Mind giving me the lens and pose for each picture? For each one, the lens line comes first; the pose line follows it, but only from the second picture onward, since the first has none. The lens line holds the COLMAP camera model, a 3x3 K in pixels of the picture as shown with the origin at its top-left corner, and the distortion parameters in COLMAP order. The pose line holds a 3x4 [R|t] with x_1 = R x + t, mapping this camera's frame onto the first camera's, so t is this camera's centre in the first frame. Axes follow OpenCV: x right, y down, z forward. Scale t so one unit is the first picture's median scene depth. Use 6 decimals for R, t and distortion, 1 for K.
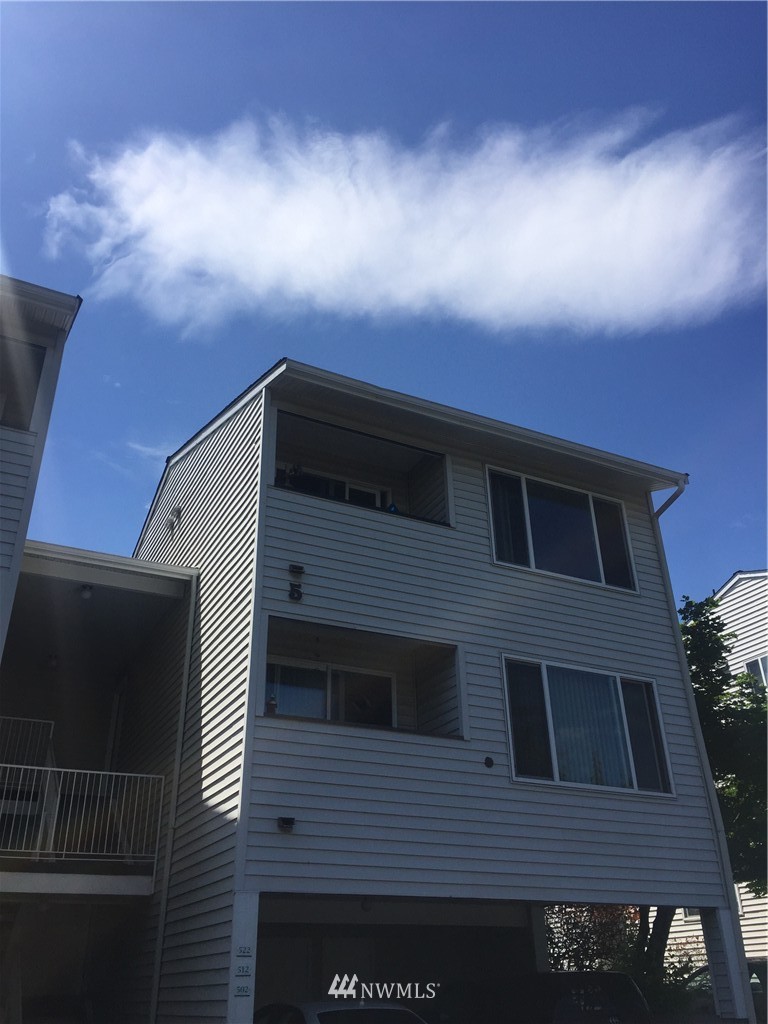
lens RADIAL K [[865.5, 0, 384.0], [0, 865.5, 512.0], [0, 0, 1]] dist [0.073413, 0.000704]
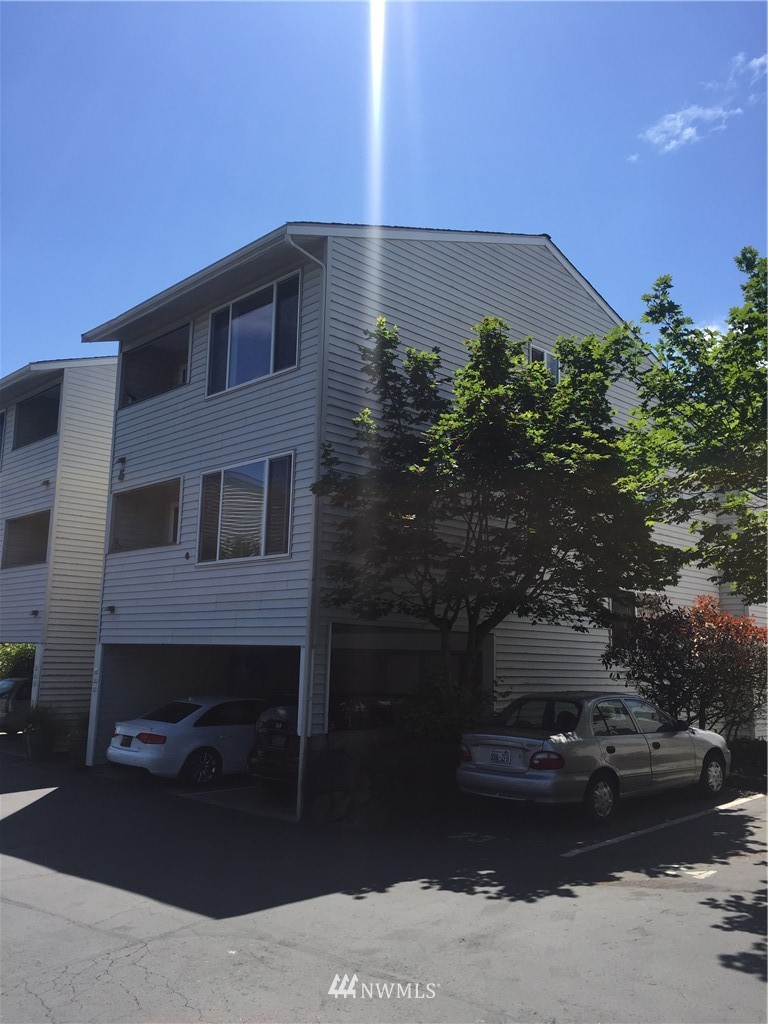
lens RADIAL K [[880.8, 0, 384.0], [0, 880.8, 512.0], [0, 0, 1]] dist [0.002084, 0.000462]
pose [[0.291639, -0.133005, -0.947236, 1.465043], [0.431036, 0.902315, 0.006011, 0.327399], [0.853906, -0.410046, 0.320480, 0.786139]]
